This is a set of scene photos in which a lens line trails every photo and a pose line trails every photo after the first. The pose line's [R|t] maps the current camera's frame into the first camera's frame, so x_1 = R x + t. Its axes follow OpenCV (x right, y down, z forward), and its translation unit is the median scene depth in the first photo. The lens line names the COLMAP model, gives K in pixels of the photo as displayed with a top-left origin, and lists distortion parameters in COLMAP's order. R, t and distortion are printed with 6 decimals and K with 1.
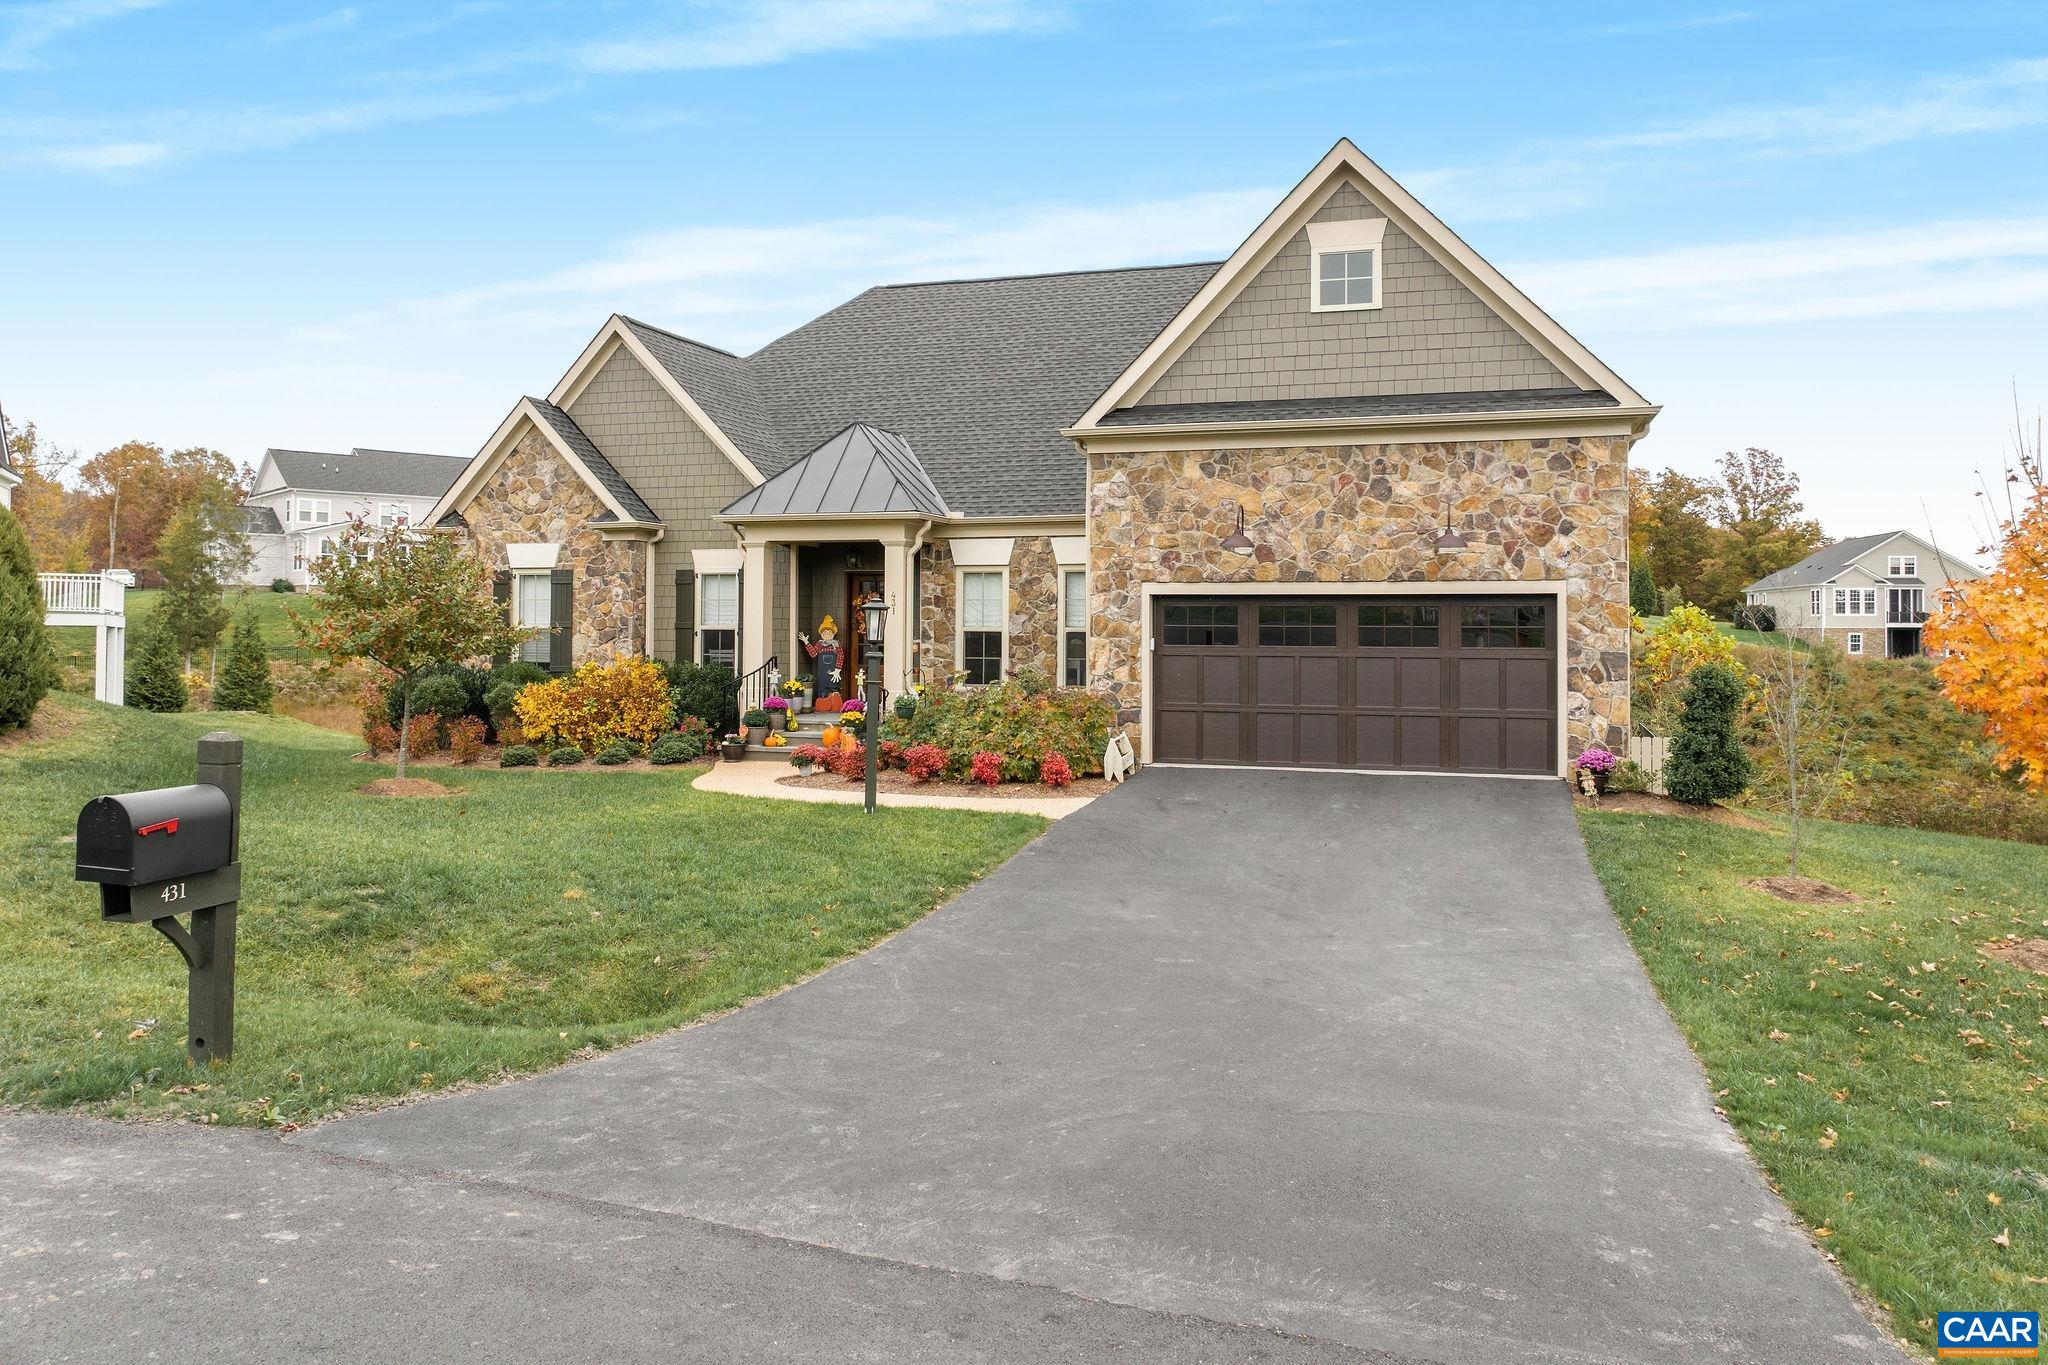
lens RADIAL K [[1417.1, 0, 1024.0], [0, 1417.1, 682.5], [0, 0, 1]] dist [-0.035416, -0.002866]
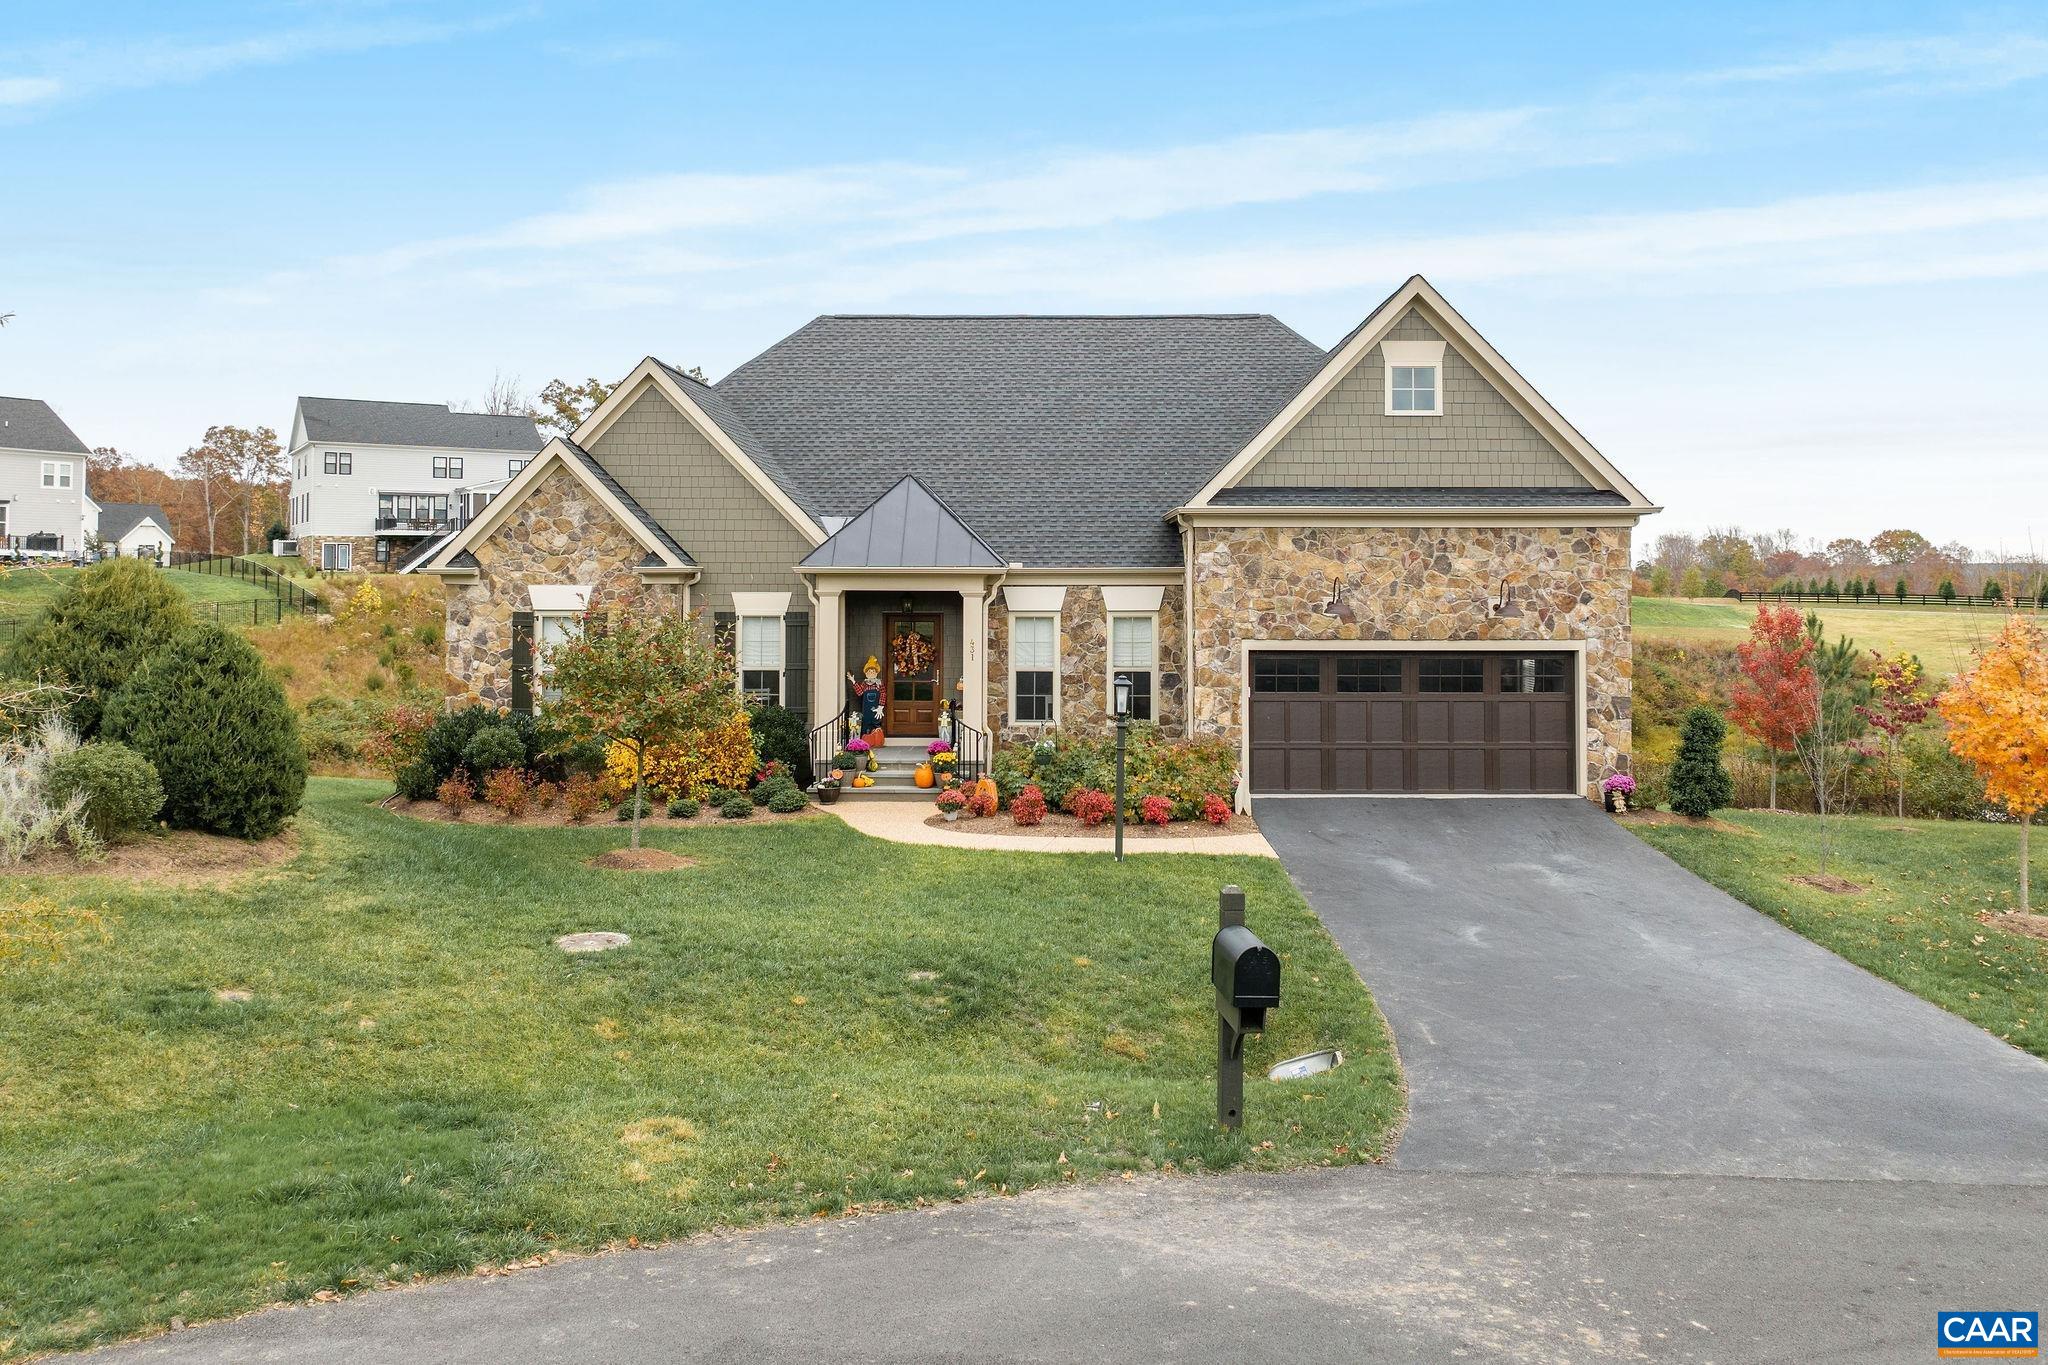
lens RADIAL K [[1515.8, 0, 1026.4], [0, 1515.8, 644.6], [0, 0, 1]] dist [-0.039343, 0.002756]
pose [[0.956385, -0.016568, 0.291639, -0.455831], [0.014493, 0.999852, 0.009276, -0.082143], [-0.291749, -0.004645, 0.956483, -0.136408]]
